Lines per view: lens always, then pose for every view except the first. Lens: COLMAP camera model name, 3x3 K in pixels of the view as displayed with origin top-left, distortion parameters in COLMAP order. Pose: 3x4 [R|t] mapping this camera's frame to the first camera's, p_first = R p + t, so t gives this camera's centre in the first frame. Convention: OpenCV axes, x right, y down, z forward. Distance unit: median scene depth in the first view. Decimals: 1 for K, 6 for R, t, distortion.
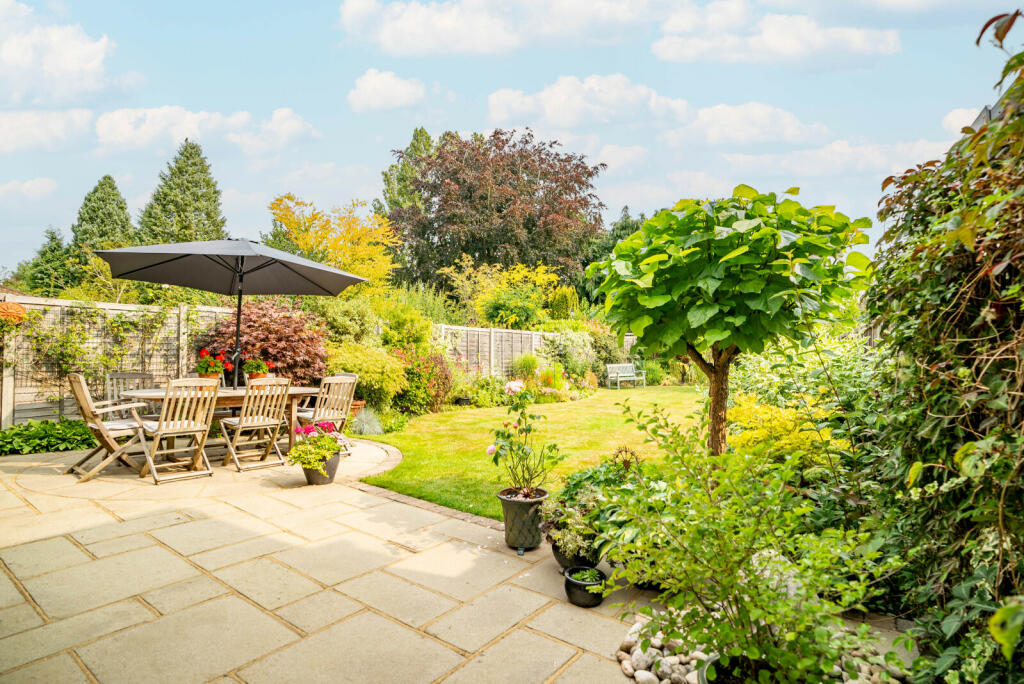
lens RADIAL K [[509.1, 0, 516.7], [0, 509.1, 341.2], [0, 0, 1]] dist [-0.002202, -0.000019]
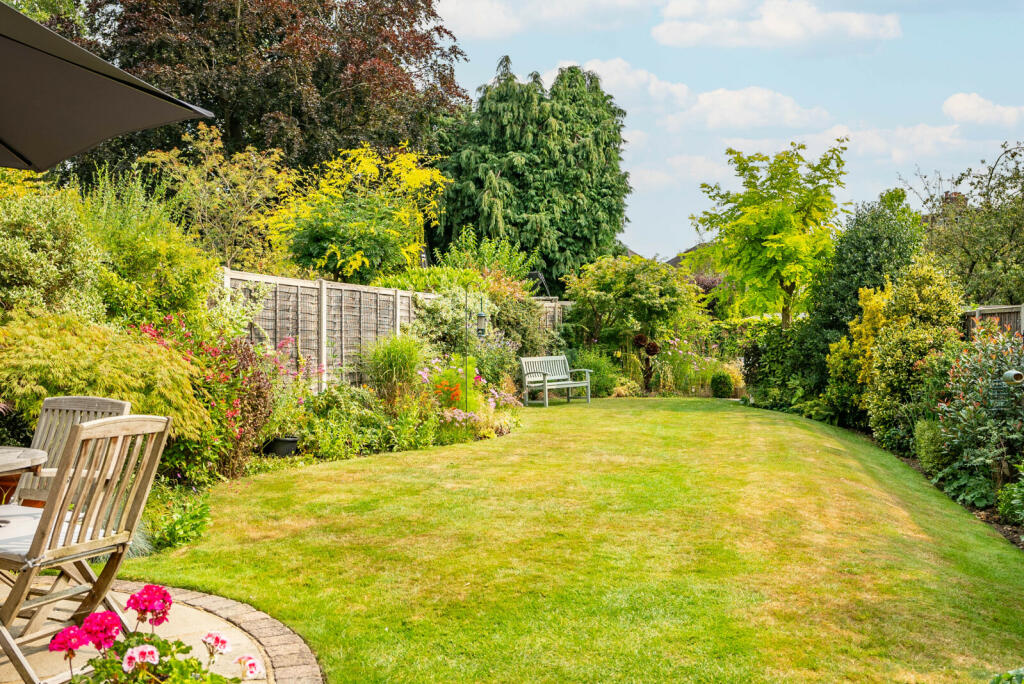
lens RADIAL K [[921.8, 0, 507.1], [0, 921.8, 344.6], [0, 0, 1]] dist [-0.000818, 0.004082]
pose [[0.960210, -0.002692, 0.279266, -0.105218], [-0.006887, 0.999421, 0.033315, 0.002698], [-0.279194, -0.033912, 0.959636, 0.144890]]
